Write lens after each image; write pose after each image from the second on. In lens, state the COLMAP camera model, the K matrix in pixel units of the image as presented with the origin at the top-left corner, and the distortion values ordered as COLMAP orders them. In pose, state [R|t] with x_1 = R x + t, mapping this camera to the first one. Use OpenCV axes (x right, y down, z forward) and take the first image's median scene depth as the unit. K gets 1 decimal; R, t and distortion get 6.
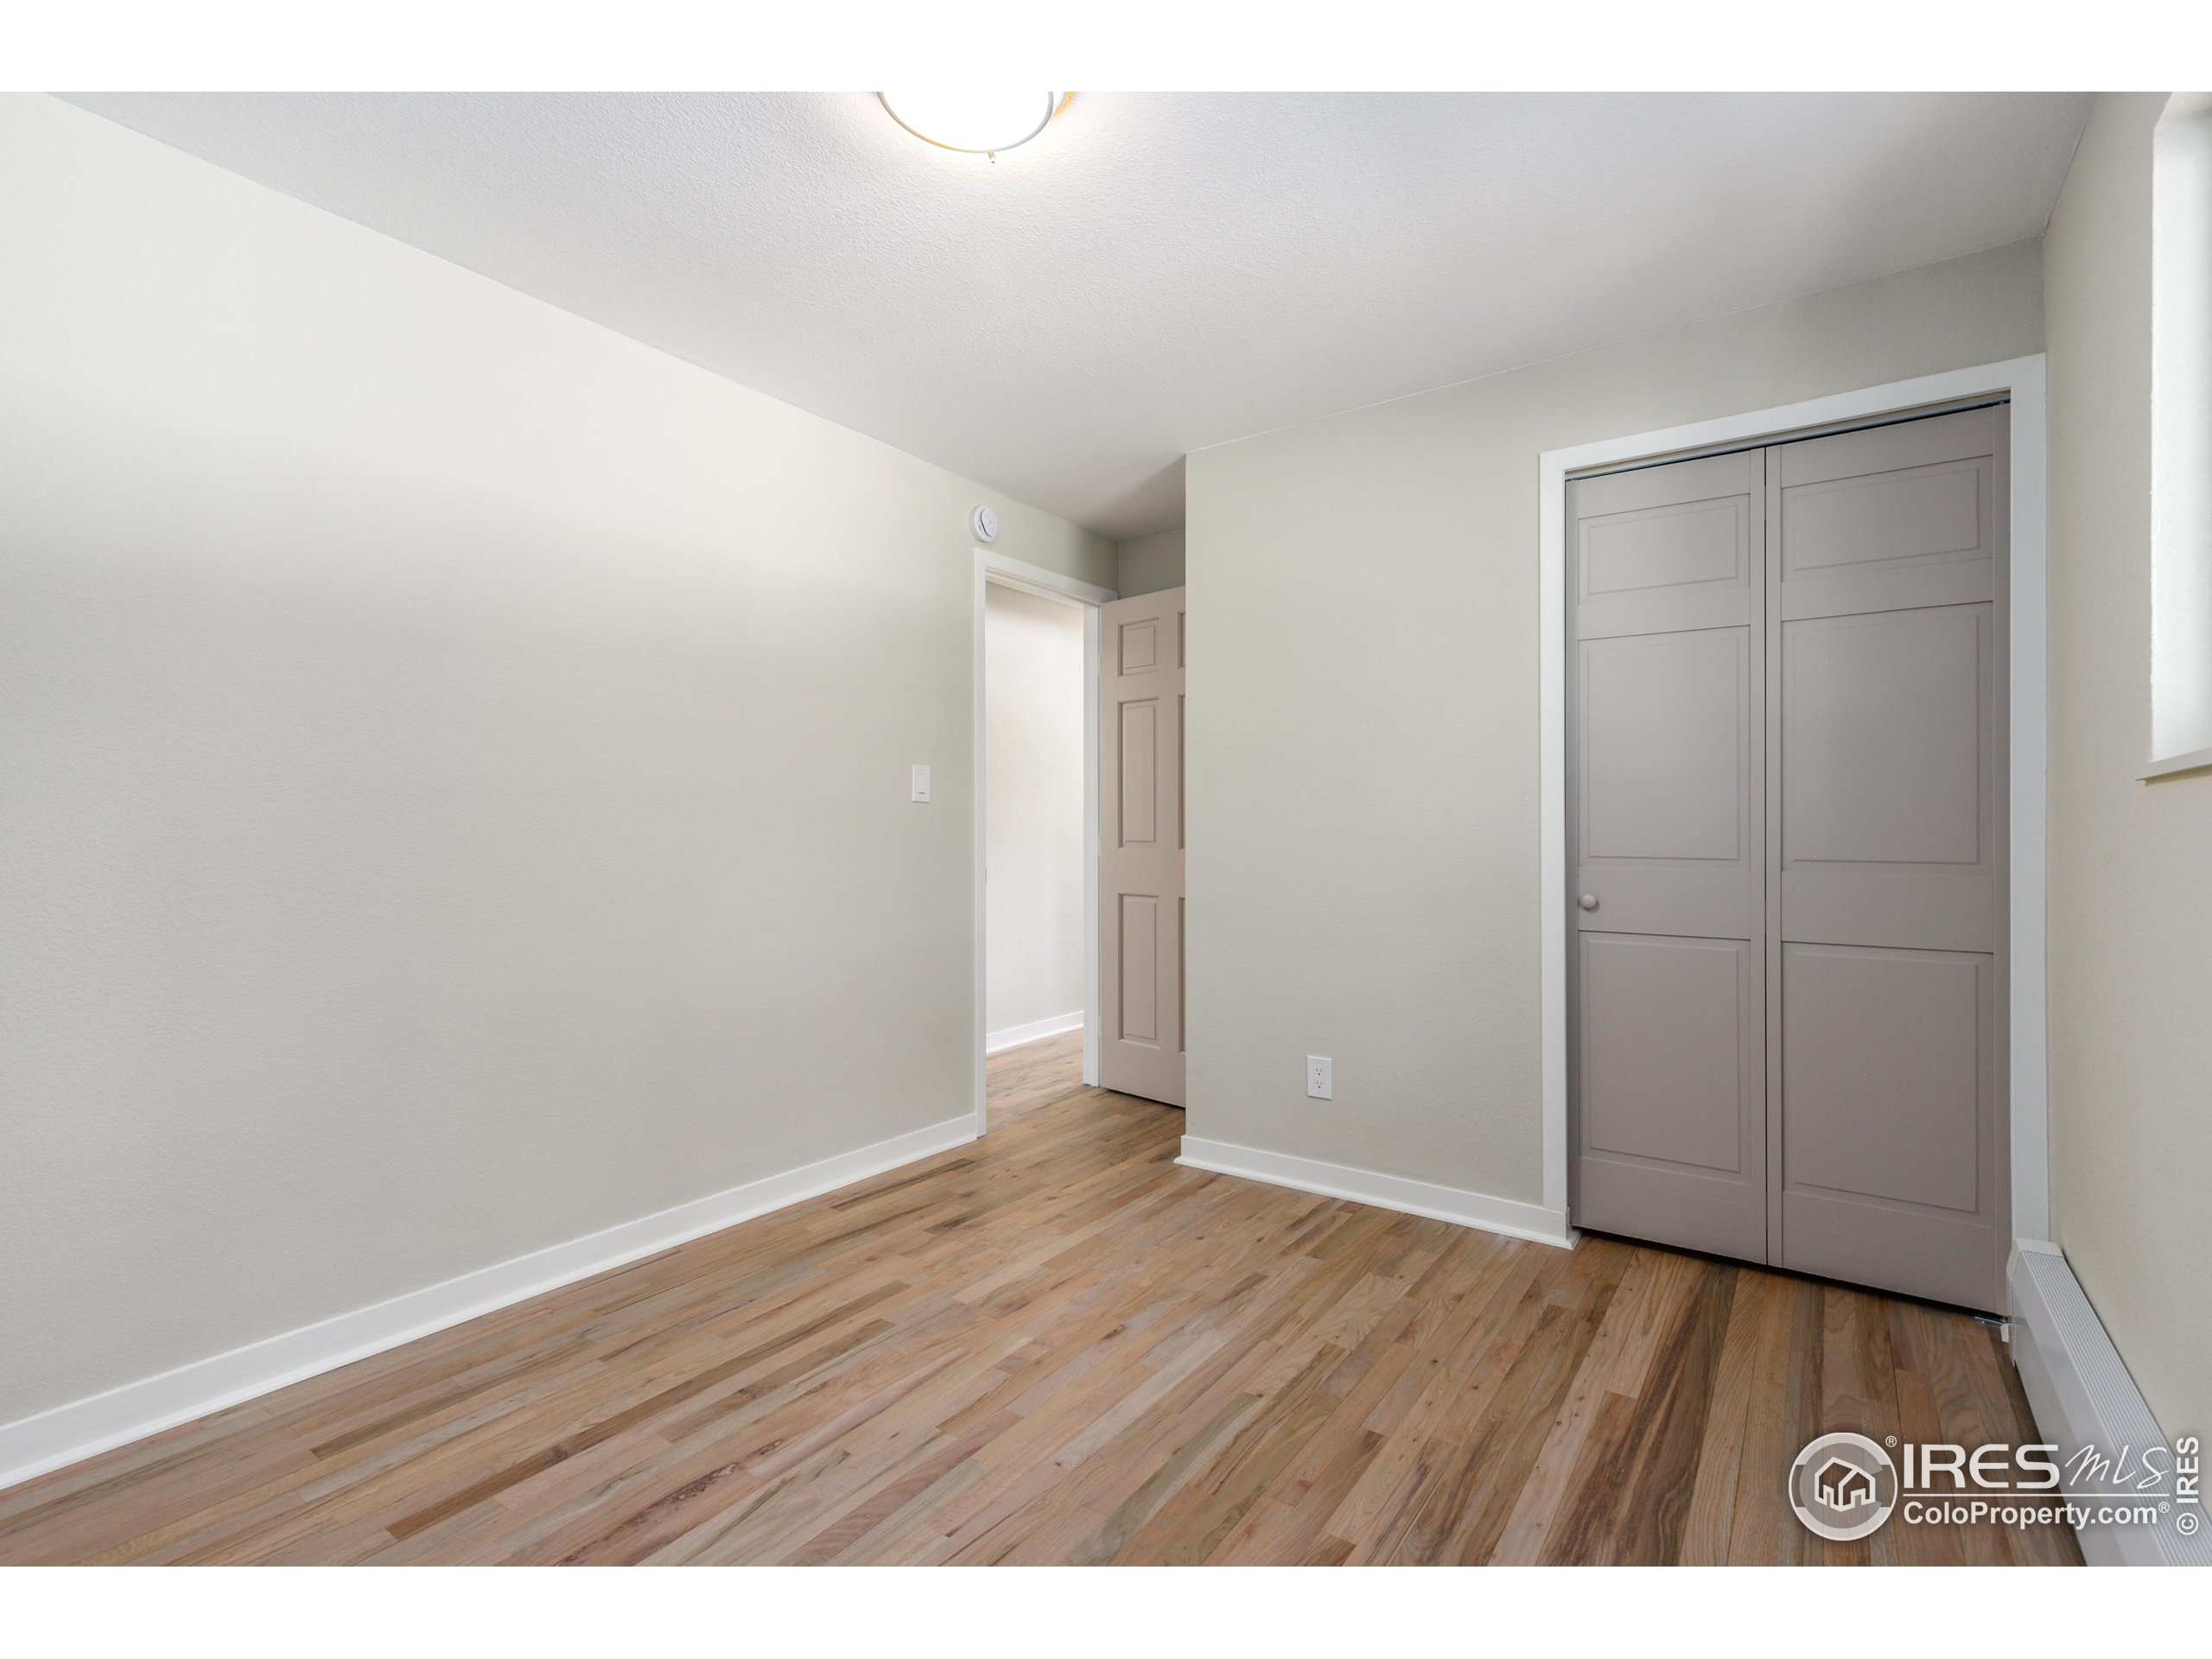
lens RADIAL K [[1011.4, 0, 1134.8], [0, 1011.4, 827.2], [0, 0, 1]] dist [0.010694, -0.003377]
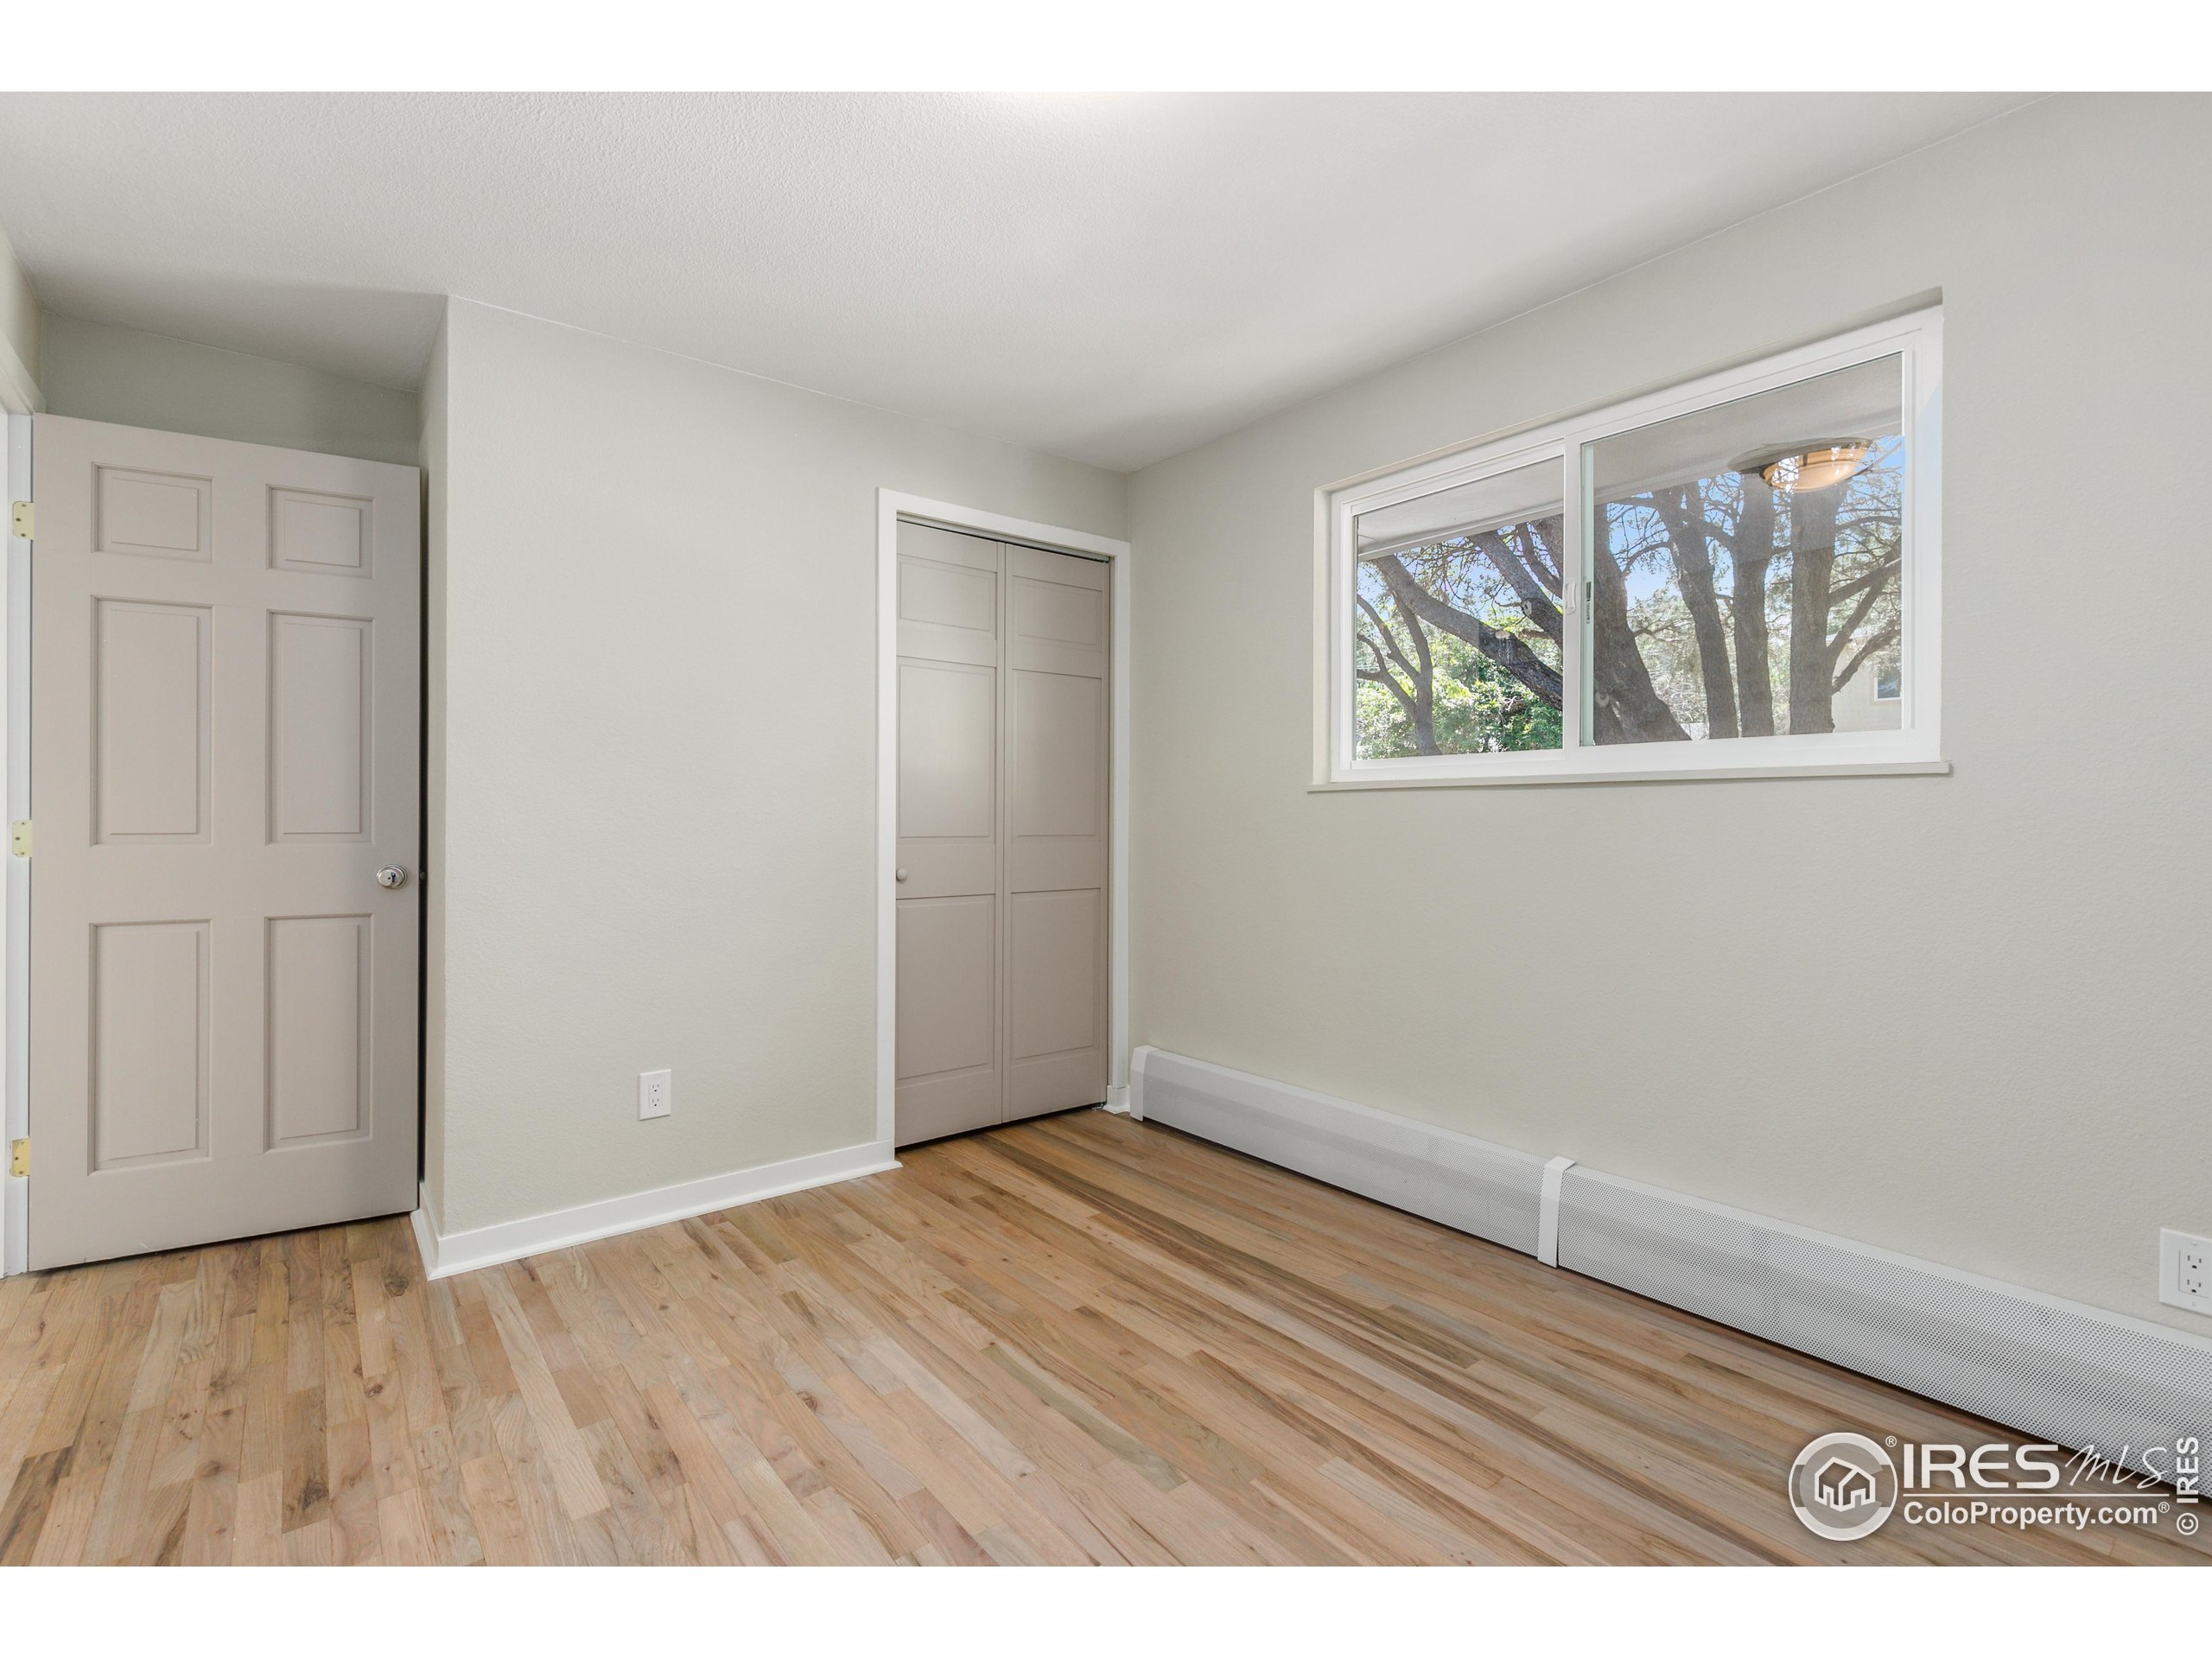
lens RADIAL K [[1011.4, 0, 1098.9], [0, 1011.4, 826.3], [0, 0, 1]] dist [0.010694, -0.003377]
pose [[0.300717, -0.011349, 0.953646, -0.727969], [-0.002883, 0.999914, 0.012809, -0.000356], [-0.953709, -0.006601, 0.300658, 0.487127]]
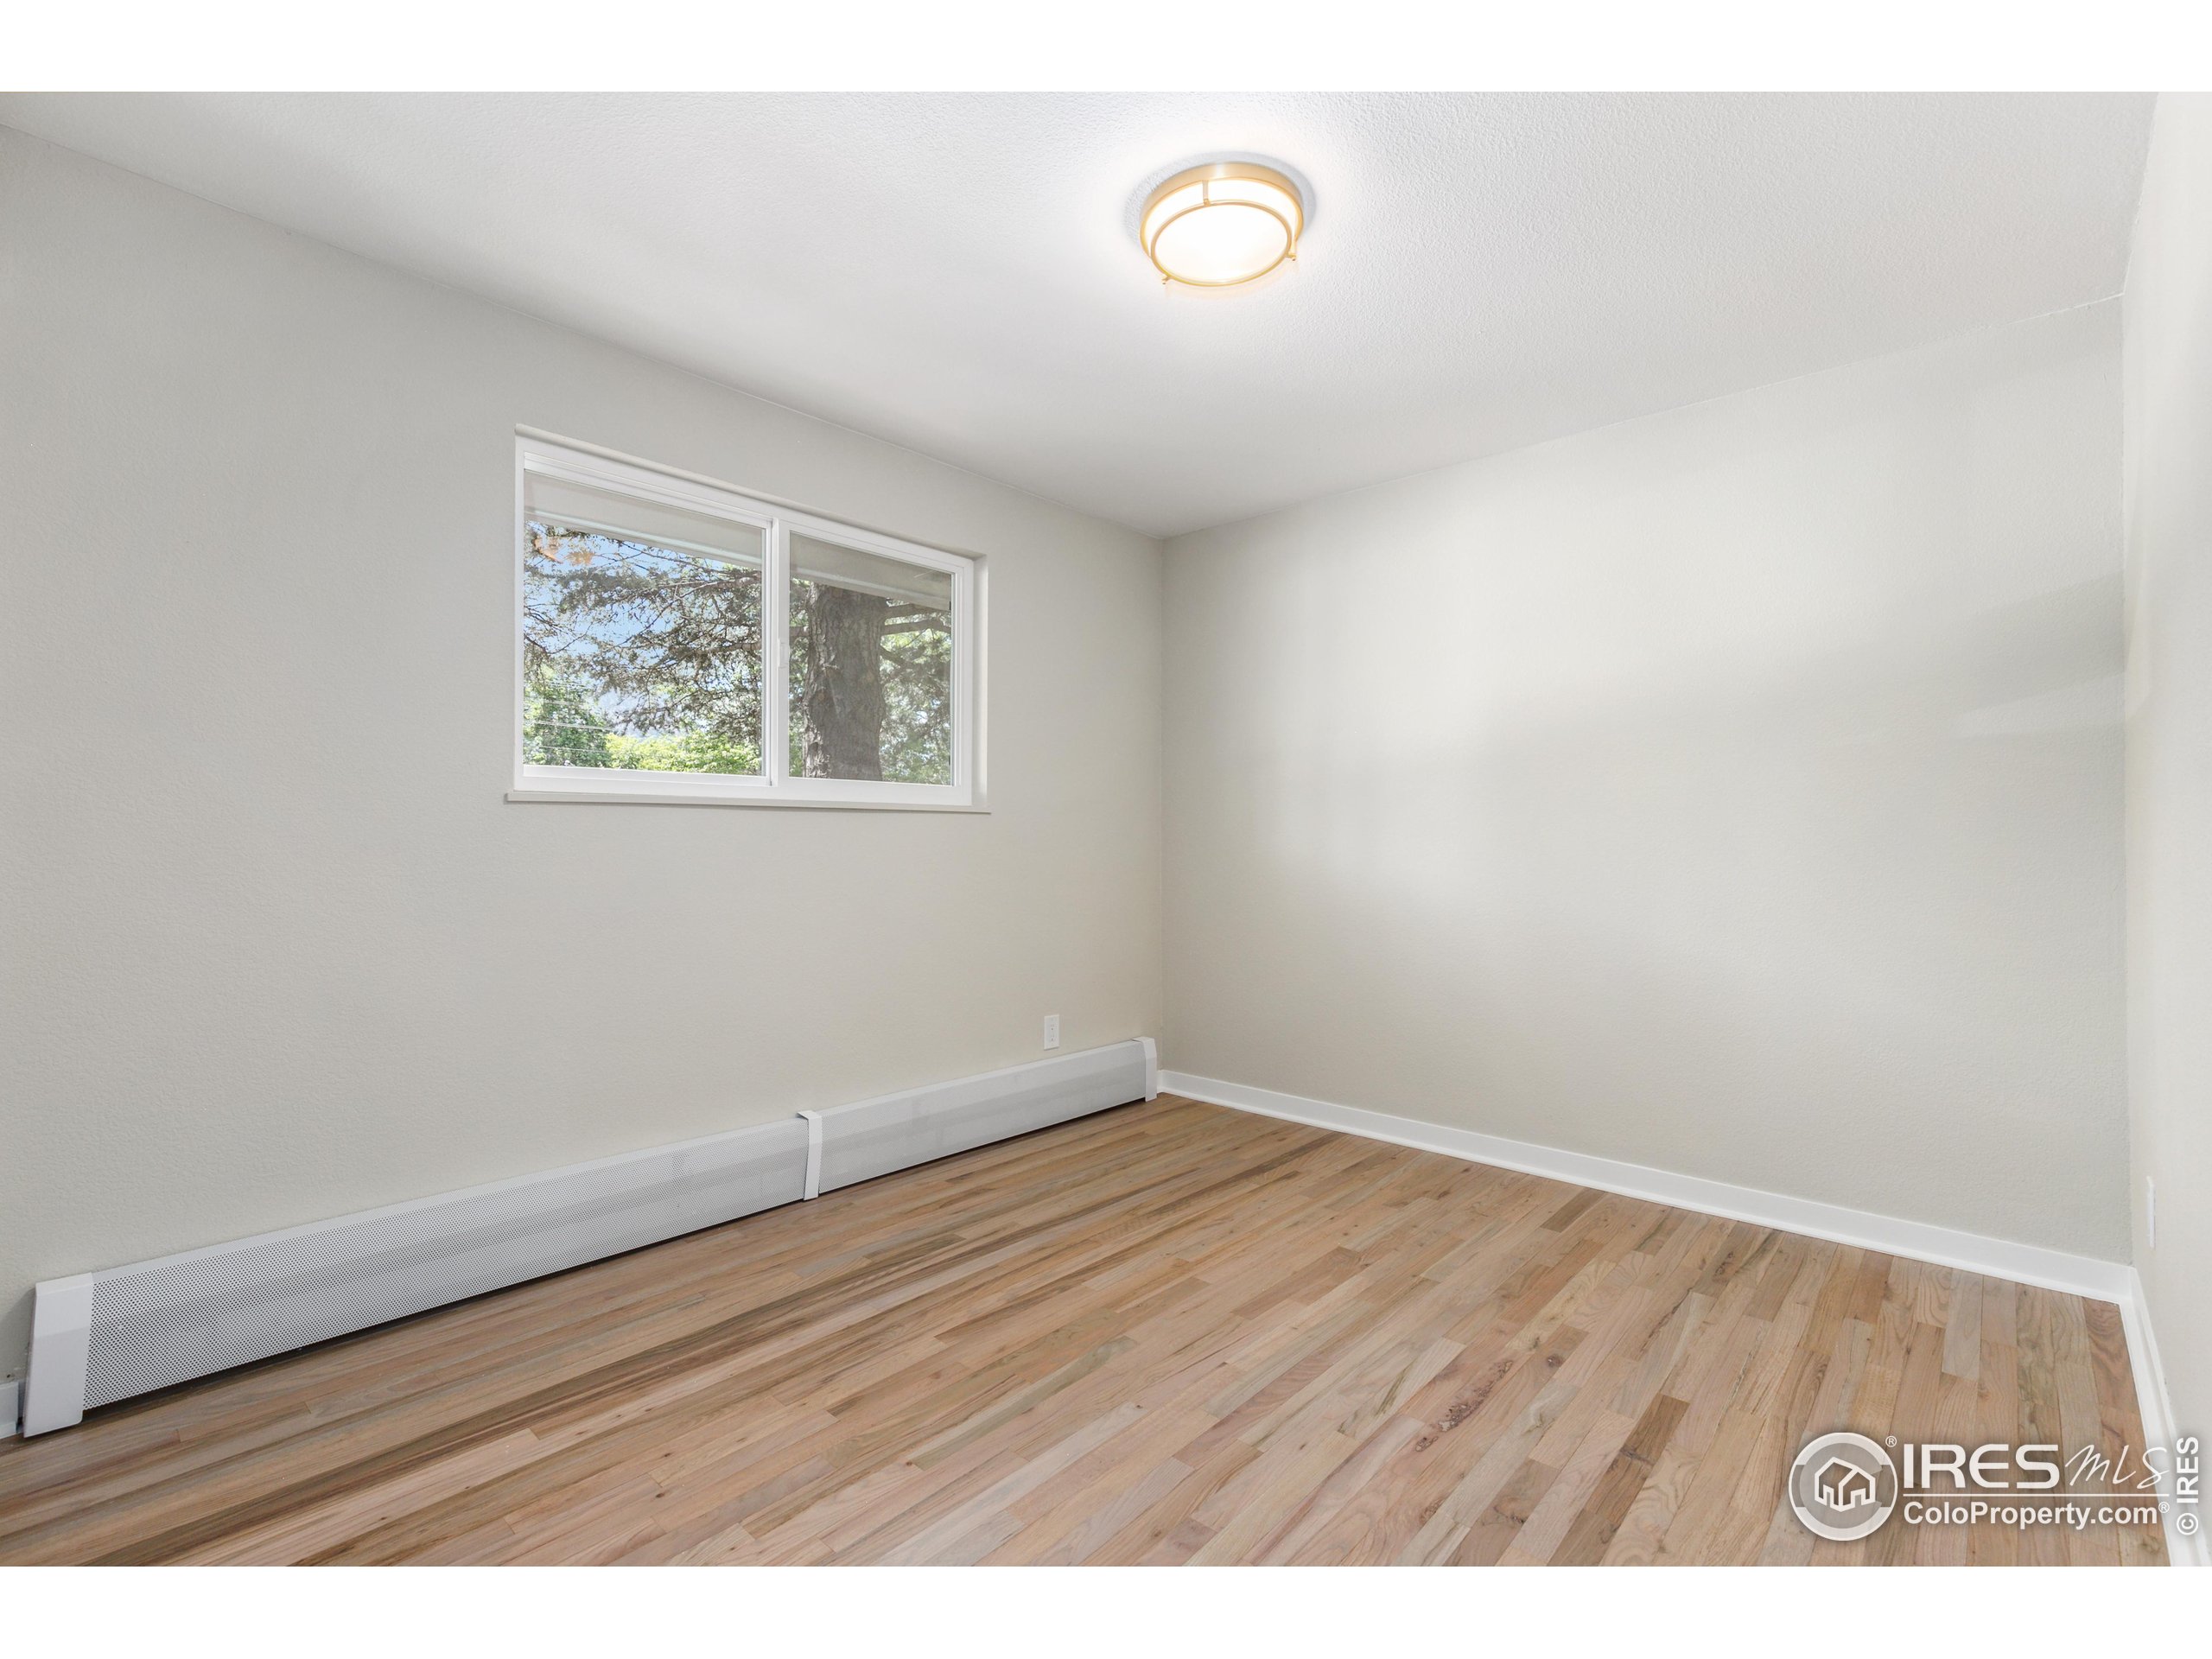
lens RADIAL K [[1011.4, 0, 1124.6], [0, 1011.4, 818.1], [0, 0, 1]] dist [0.010694, -0.003377]
pose [[-0.991556, 0.000128, 0.129682, -0.152525], [-0.002979, 0.999713, -0.023767, 0.012394], [-0.129648, -0.023953, -0.991271, 1.588036]]
